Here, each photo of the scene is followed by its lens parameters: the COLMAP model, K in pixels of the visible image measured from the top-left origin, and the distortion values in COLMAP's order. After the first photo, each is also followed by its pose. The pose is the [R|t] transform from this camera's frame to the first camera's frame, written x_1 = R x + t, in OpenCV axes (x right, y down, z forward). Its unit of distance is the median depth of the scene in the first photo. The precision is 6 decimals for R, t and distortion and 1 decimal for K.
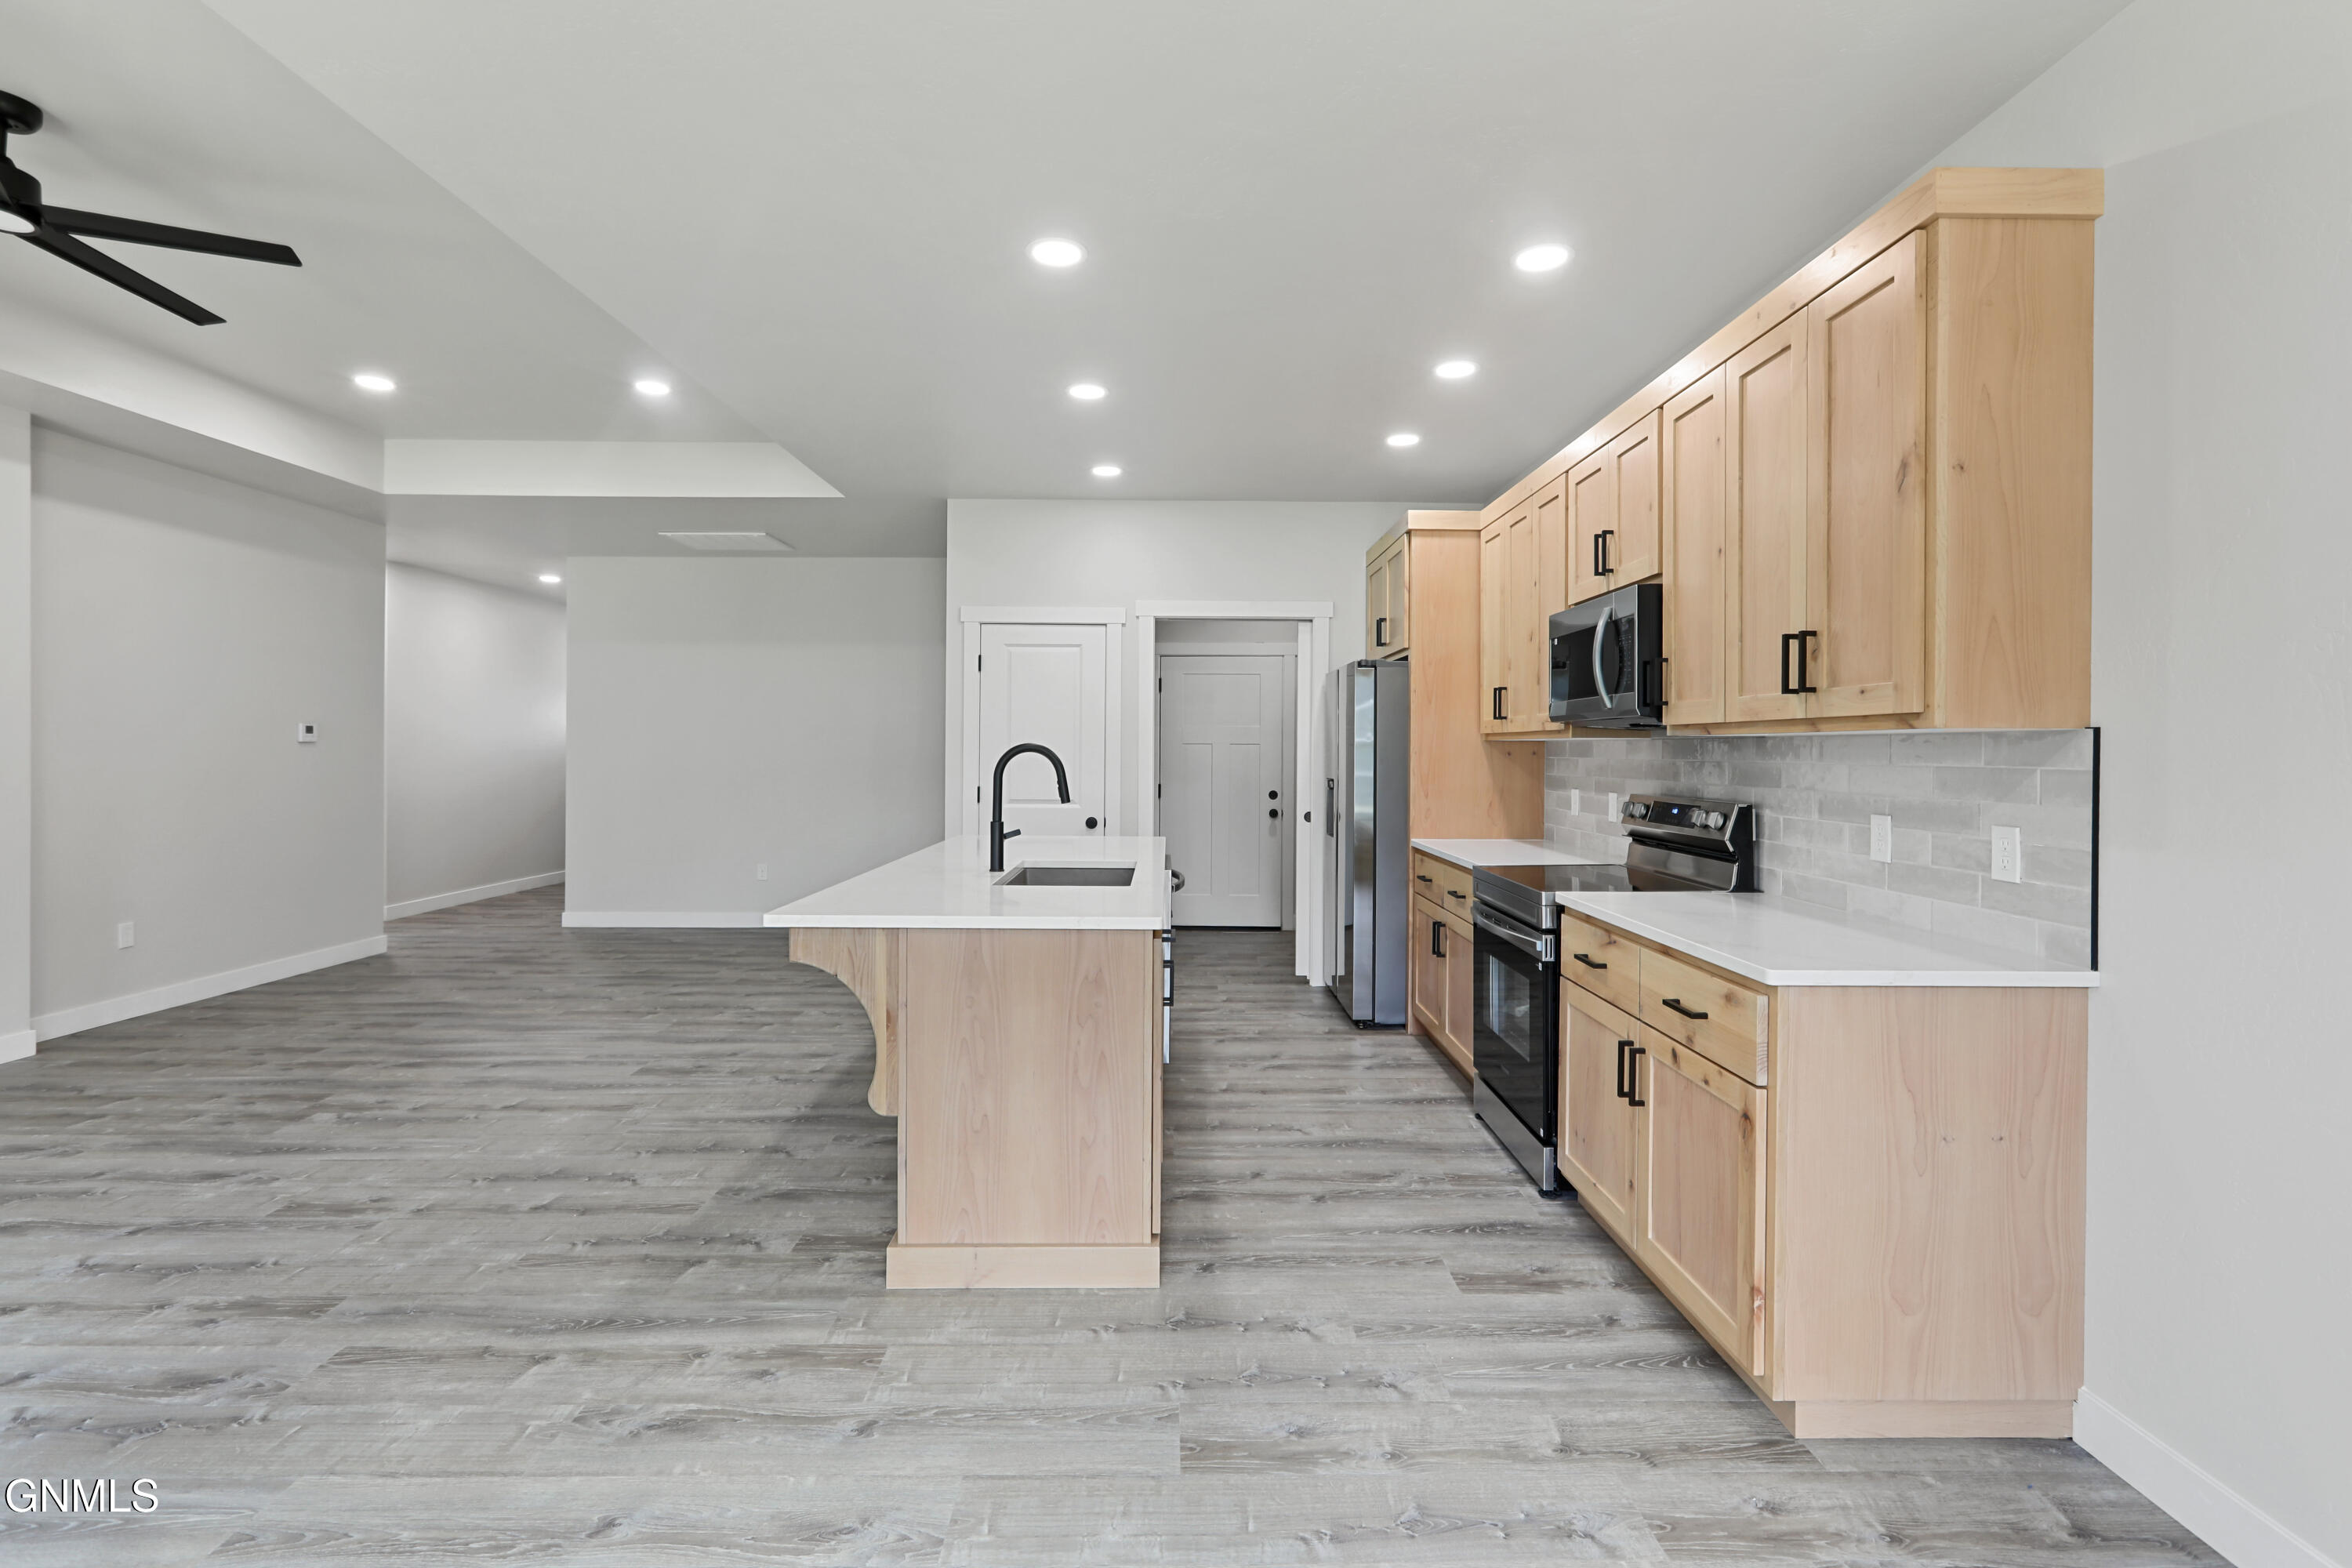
lens RADIAL K [[1077.2, 0, 1183.6], [0, 1077.2, 753.6], [0, 0, 1]] dist [-0.004239, 0.001787]
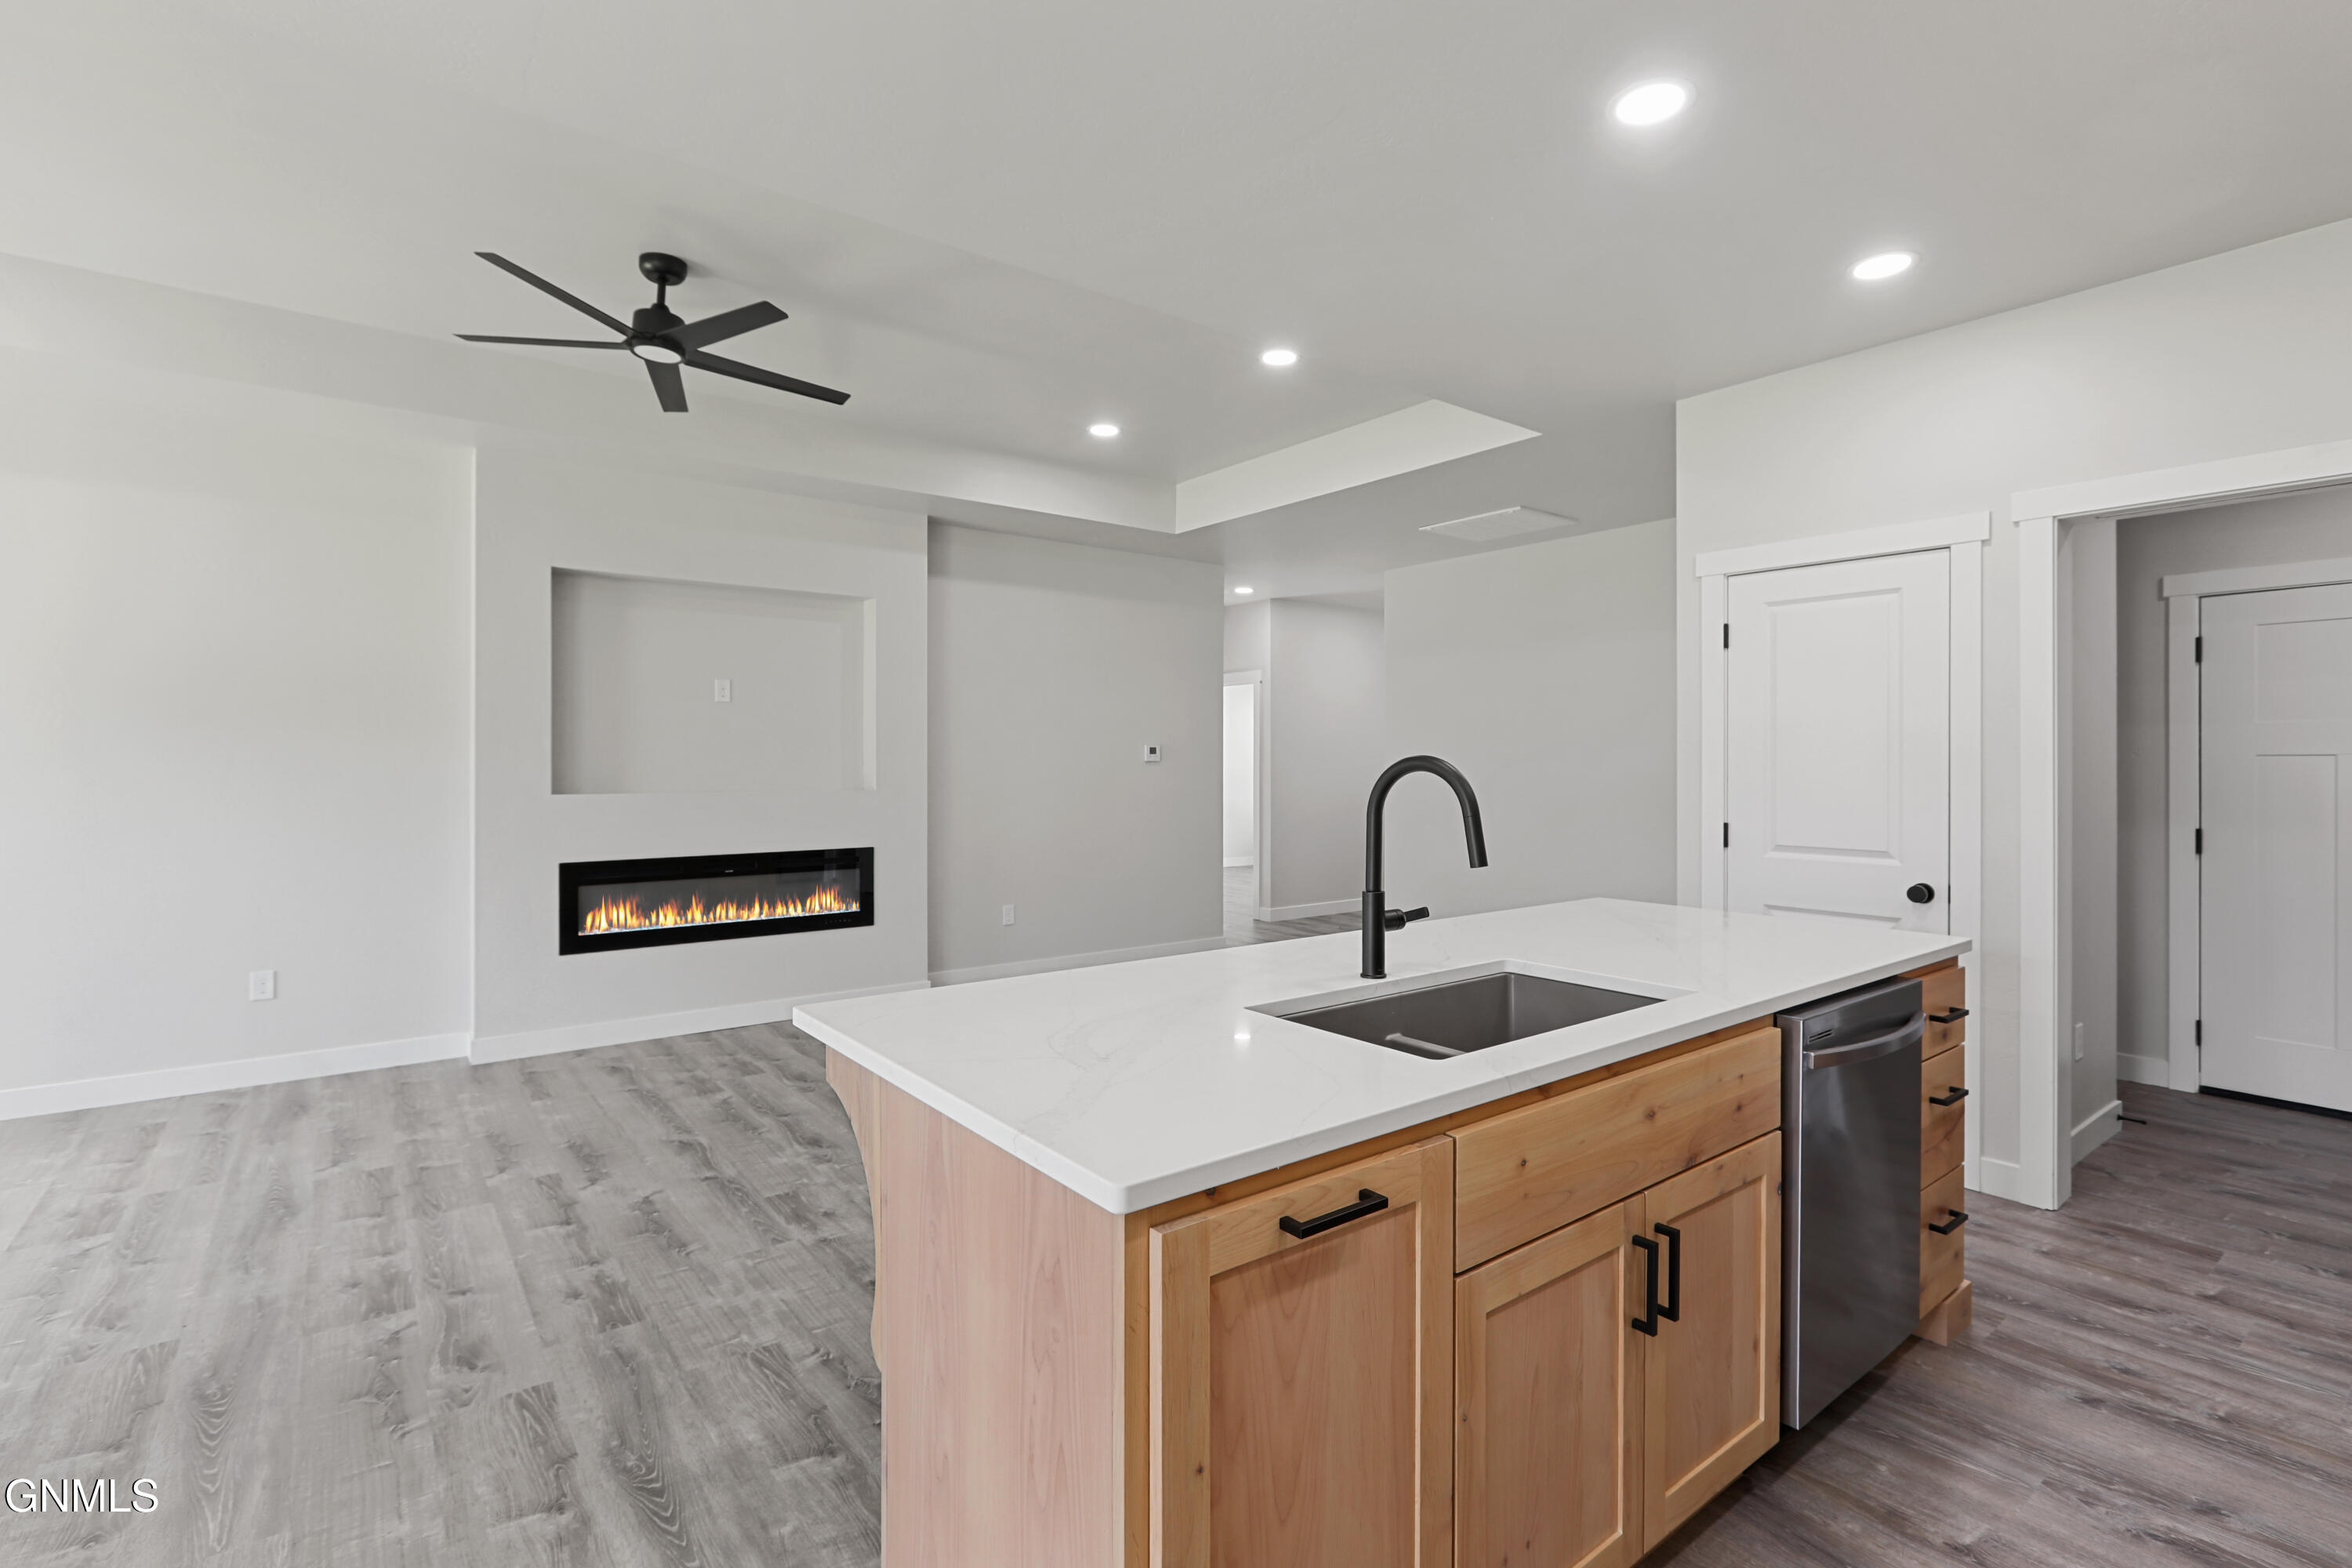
lens RADIAL K [[1079.8, 0, 1187.4], [0, 1079.8, 767.0], [0, 0, 1]] dist [-0.002793, 0.000488]
pose [[0.603435, -0.002747, -0.797408, 0.282030], [-0.000349, 0.999993, -0.003708, -0.001557], [0.797412, 0.002516, 0.603429, 0.700047]]
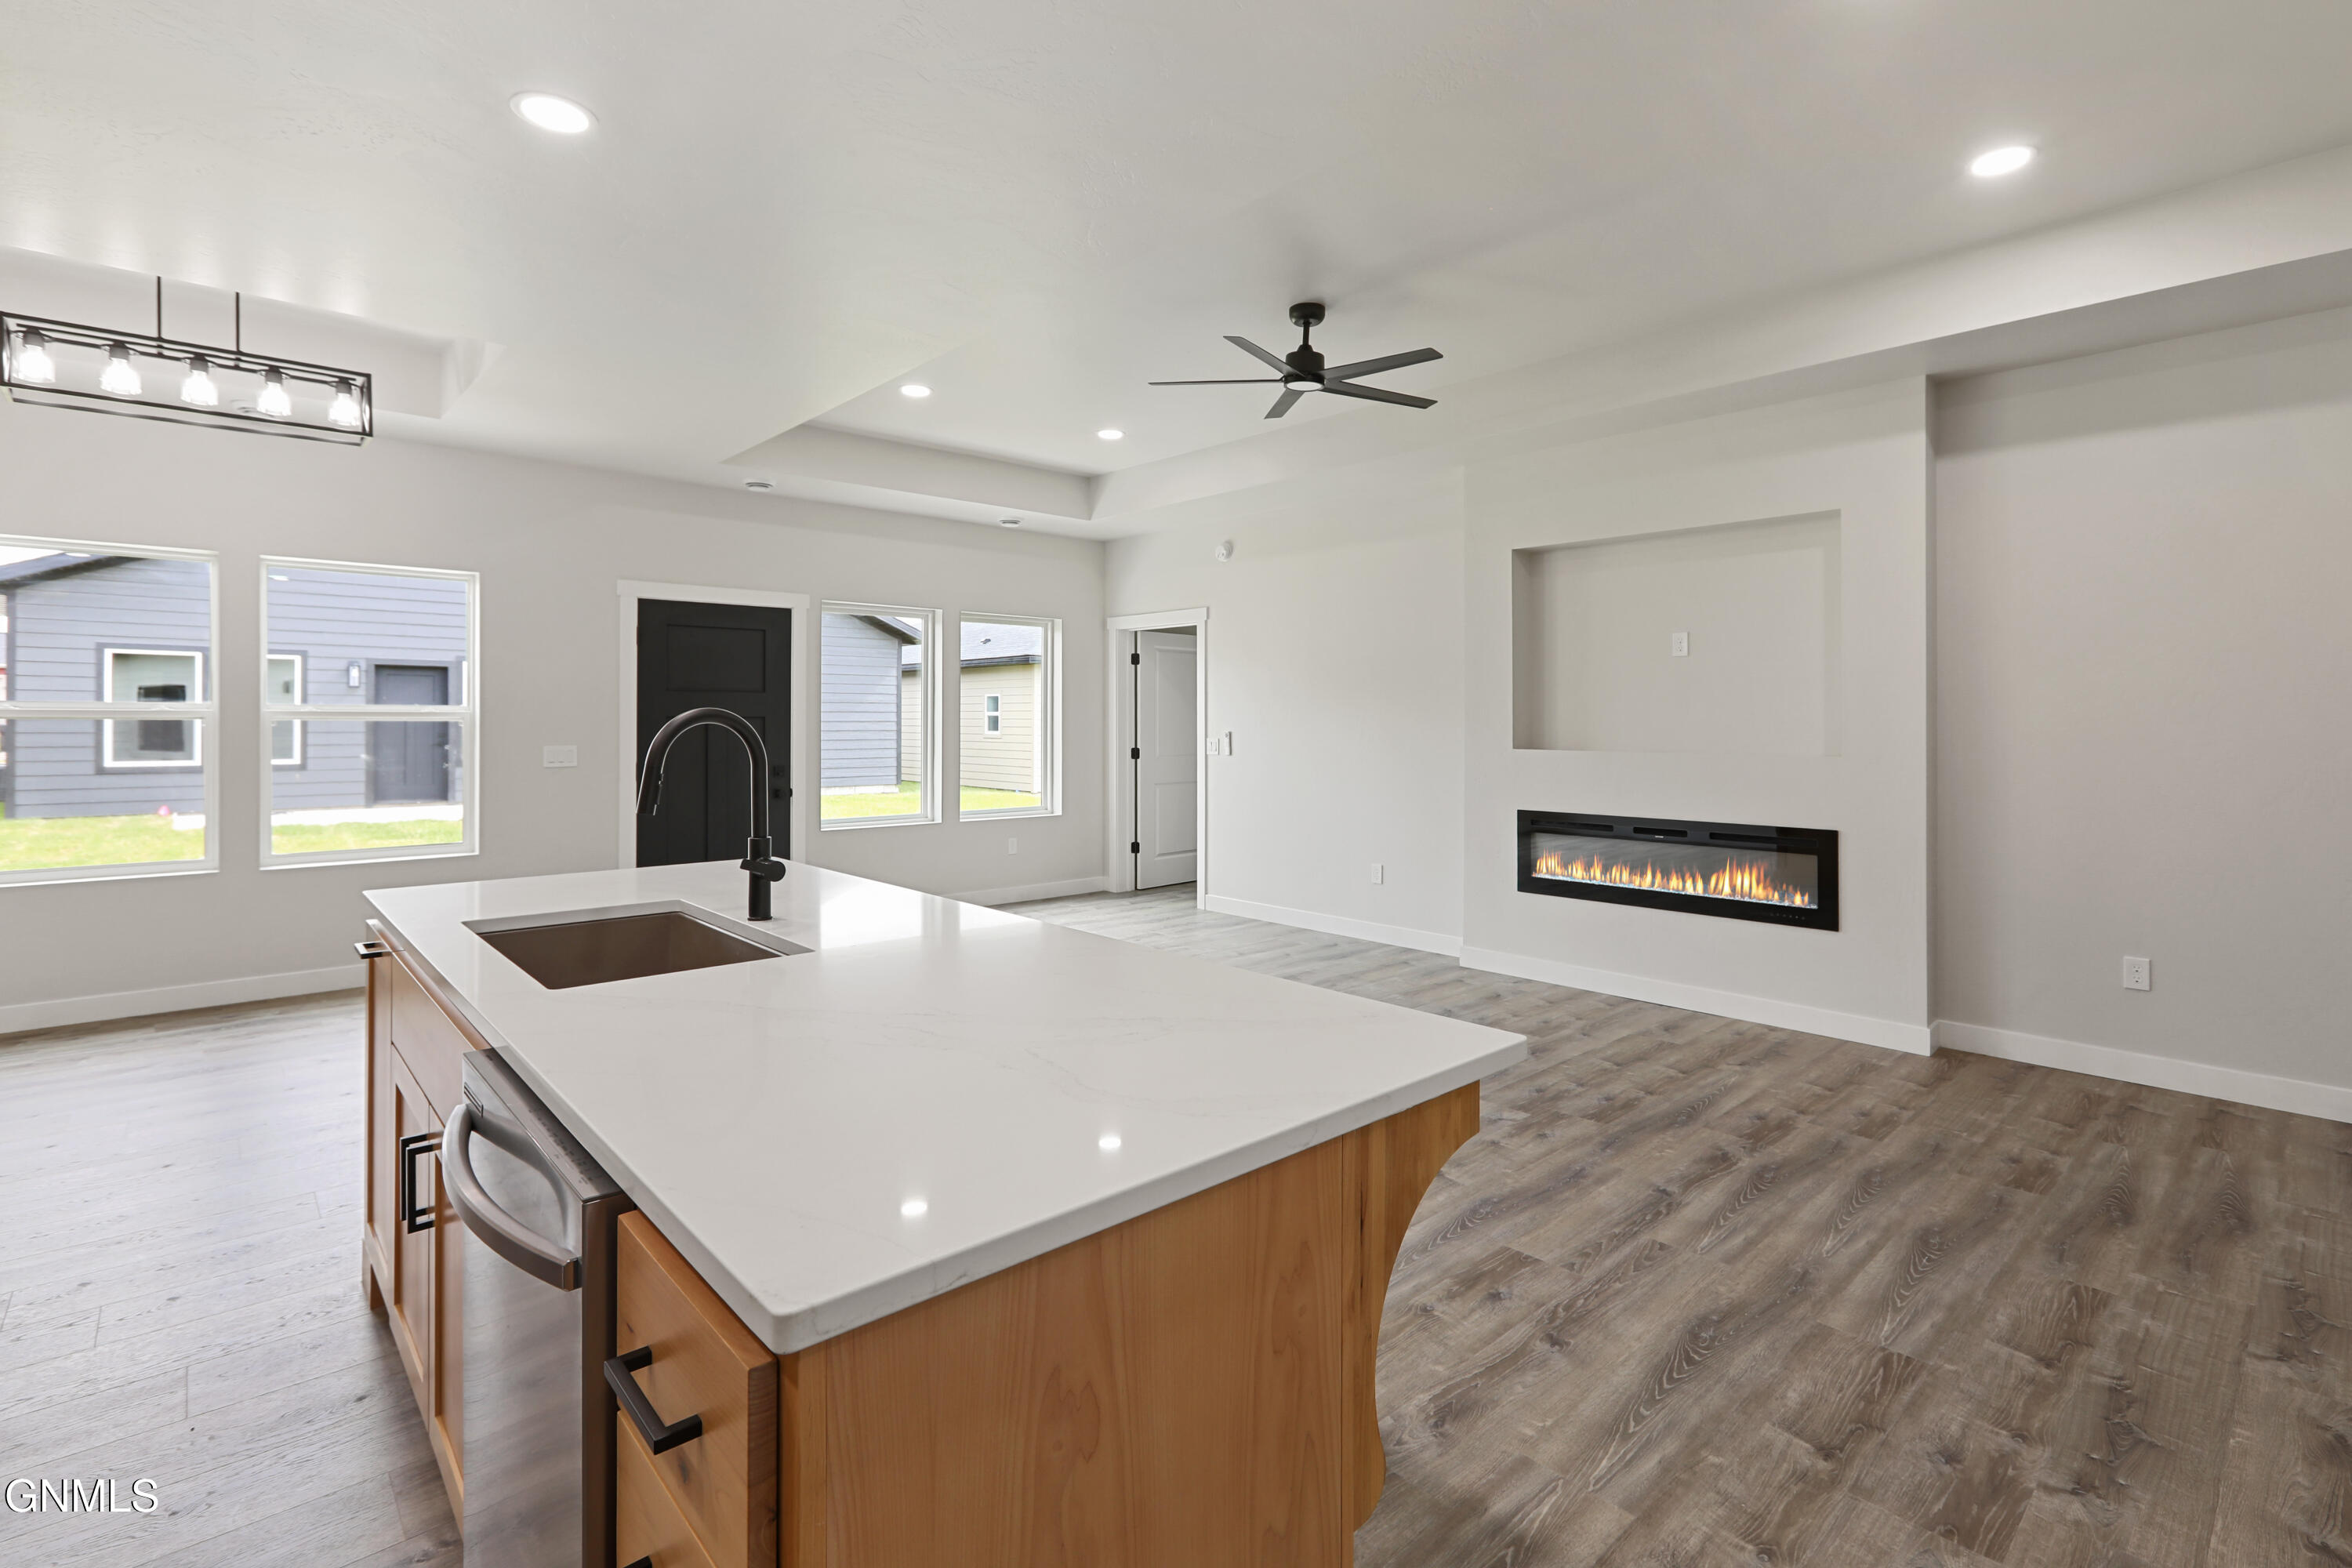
lens RADIAL K [[1125.9, 0, 1168.6], [0, 1125.9, 723.0], [0, 0, 1]] dist [0.002767, 0.000820]
pose [[-0.755127, -0.007338, -0.655537, 0.128677], [-0.009952, 0.999950, 0.000272, -0.004404], [0.655503, 0.006729, -0.755163, 2.037388]]
